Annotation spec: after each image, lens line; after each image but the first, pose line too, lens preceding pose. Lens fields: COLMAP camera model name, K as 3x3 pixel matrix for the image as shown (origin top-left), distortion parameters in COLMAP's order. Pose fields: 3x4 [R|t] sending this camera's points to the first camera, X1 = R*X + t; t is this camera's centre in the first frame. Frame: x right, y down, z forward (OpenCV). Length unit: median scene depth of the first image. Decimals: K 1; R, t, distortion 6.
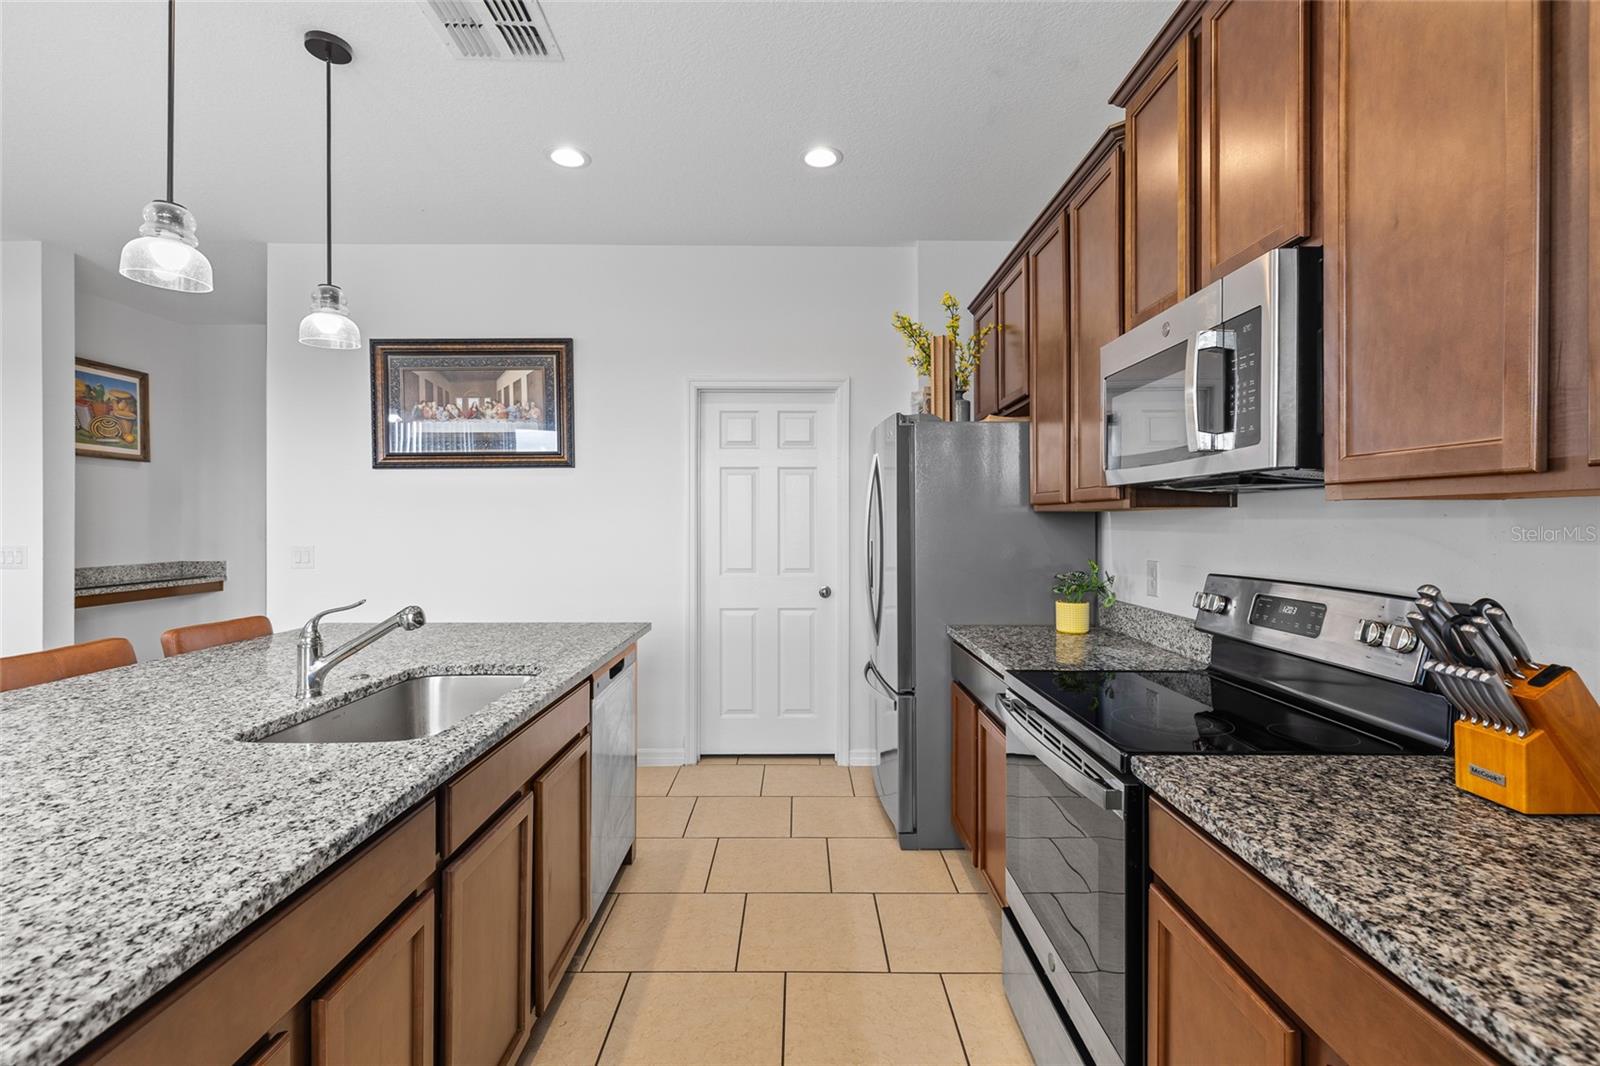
lens RADIAL K [[725.0, 0, 789.9], [0, 725.0, 519.4], [0, 0, 1]] dist [0.010891, -0.001804]
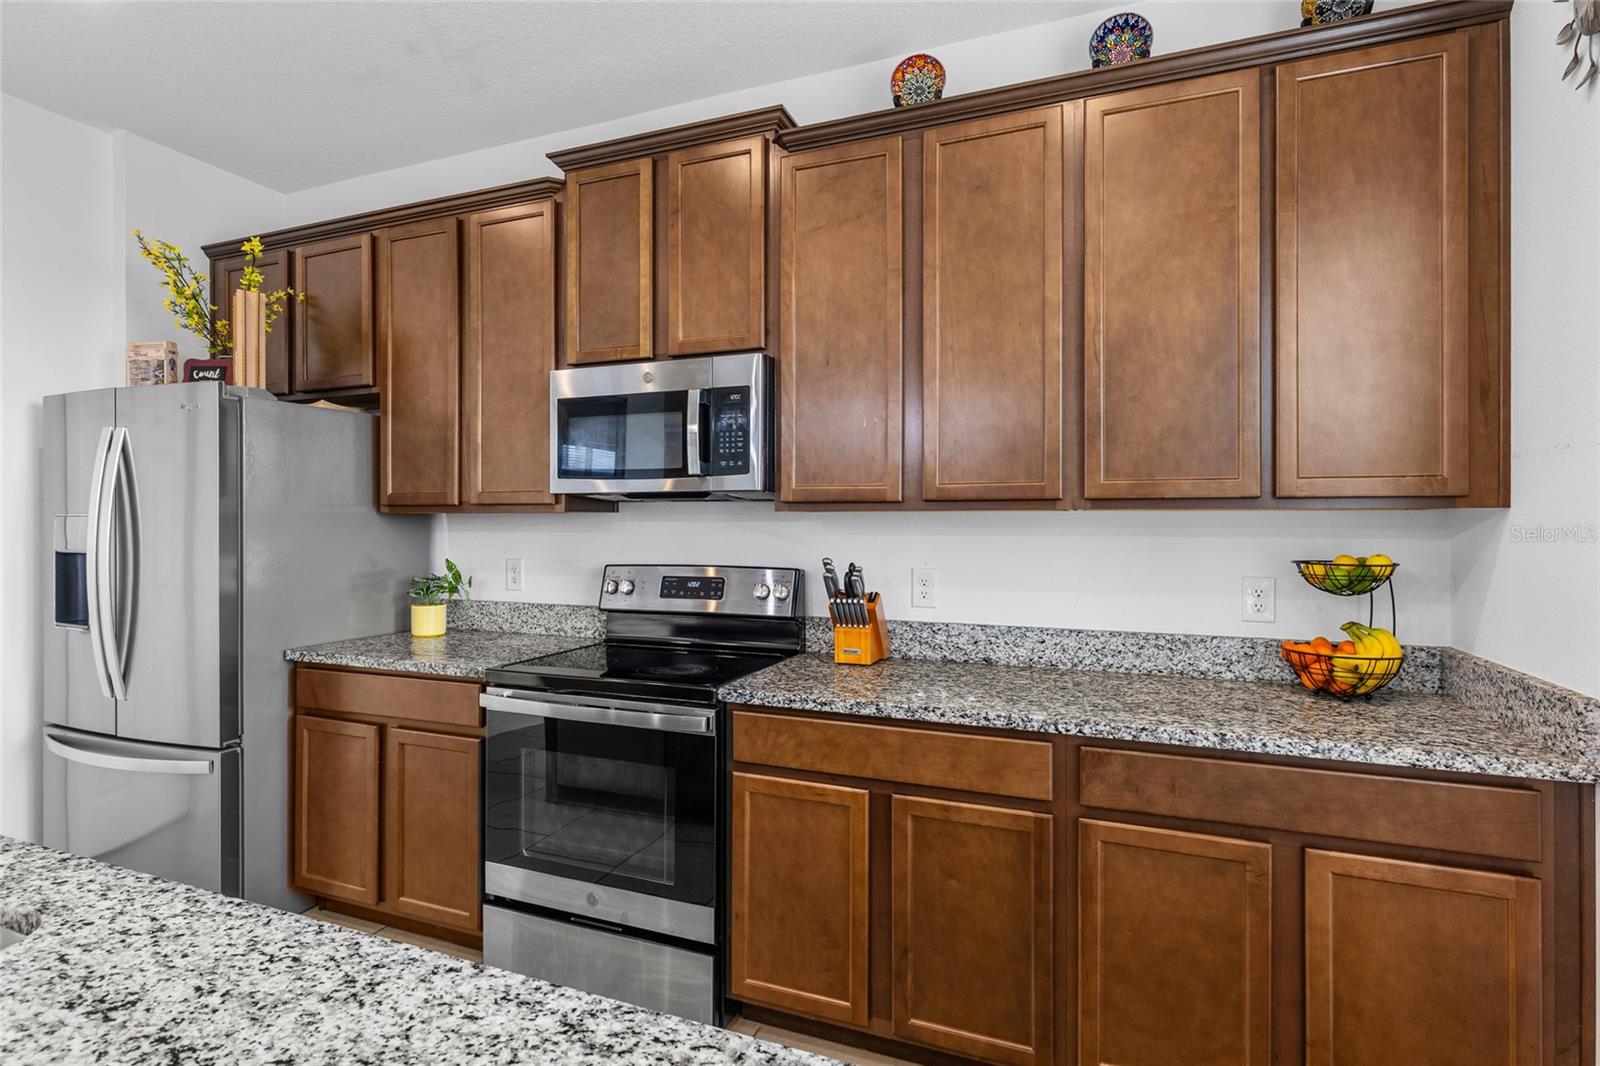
lens RADIAL K [[785.6, 0, 804.4], [0, 785.6, 522.3], [0, 0, 1]] dist [0.003102, -0.001752]
pose [[0.369236, 0.000248, 0.929336, -1.036603], [-0.004004, 0.999991, 0.001324, -0.004578], [-0.929327, -0.004210, 0.369234, 0.317656]]
